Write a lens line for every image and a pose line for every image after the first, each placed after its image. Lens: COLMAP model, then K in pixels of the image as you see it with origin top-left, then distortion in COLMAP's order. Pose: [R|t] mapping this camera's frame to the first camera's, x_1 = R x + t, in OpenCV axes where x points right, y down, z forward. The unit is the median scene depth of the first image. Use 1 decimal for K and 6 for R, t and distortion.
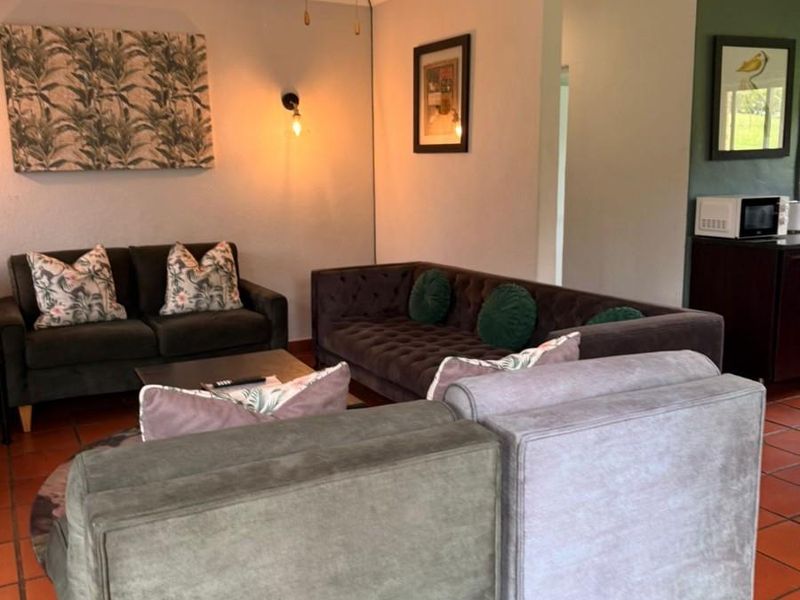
lens RADIAL K [[738.8, 0, 395.2], [0, 738.8, 296.8], [0, 0, 1]] dist [0.158522, -0.306738]
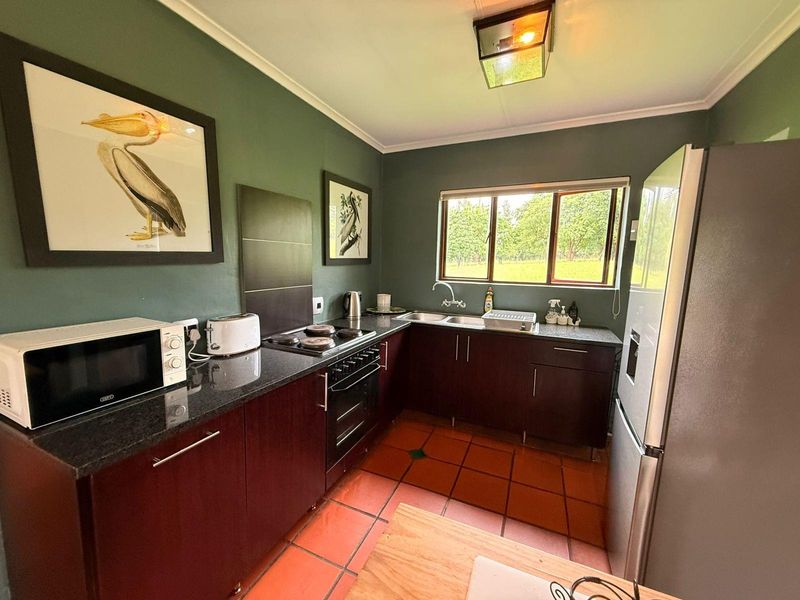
lens RADIAL K [[314.1, 0, 400.0], [0, 314.1, 300.0], [0, 0, 1]] dist [-0.000492, -0.000026]
pose [[0.792333, -0.040459, 0.608746, 0.510904], [0.067695, 0.997467, -0.021816, -0.137059], [-0.606322, 0.058495, 0.793065, 0.669426]]
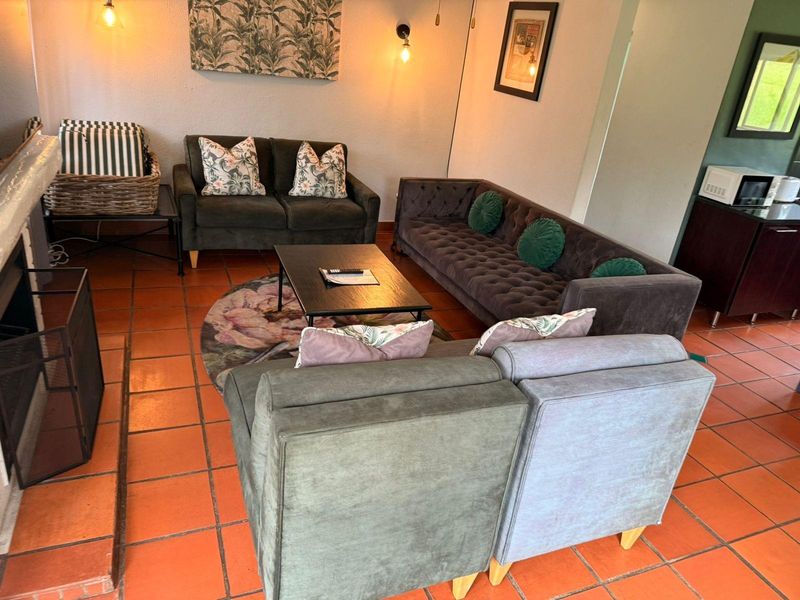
lens RADIAL K [[554.3, 0, 402.2], [0, 554.3, 301.7], [0, 0, 1]] dist [0.120949, -0.192238]
pose [[0.985815, 0.161374, -0.046116, -0.029957], [-0.144756, 0.956587, 0.252958, -0.080524], [0.084935, -0.242694, 0.966377, -0.024701]]
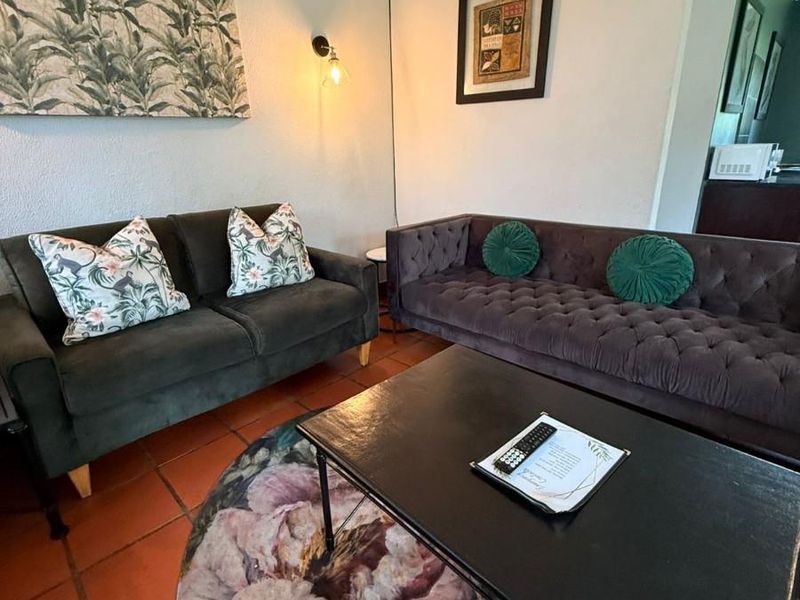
lens RADIAL K [[419.0, 0, 399.9], [0, 419.0, 296.4], [0, 0, 1]] dist [0.000358, 0.001146]
pose [[0.953236, -0.109523, 0.281684, -0.269828], [0.062533, 0.983334, 0.170718, -0.045501], [-0.295687, -0.145120, 0.944198, 0.515016]]
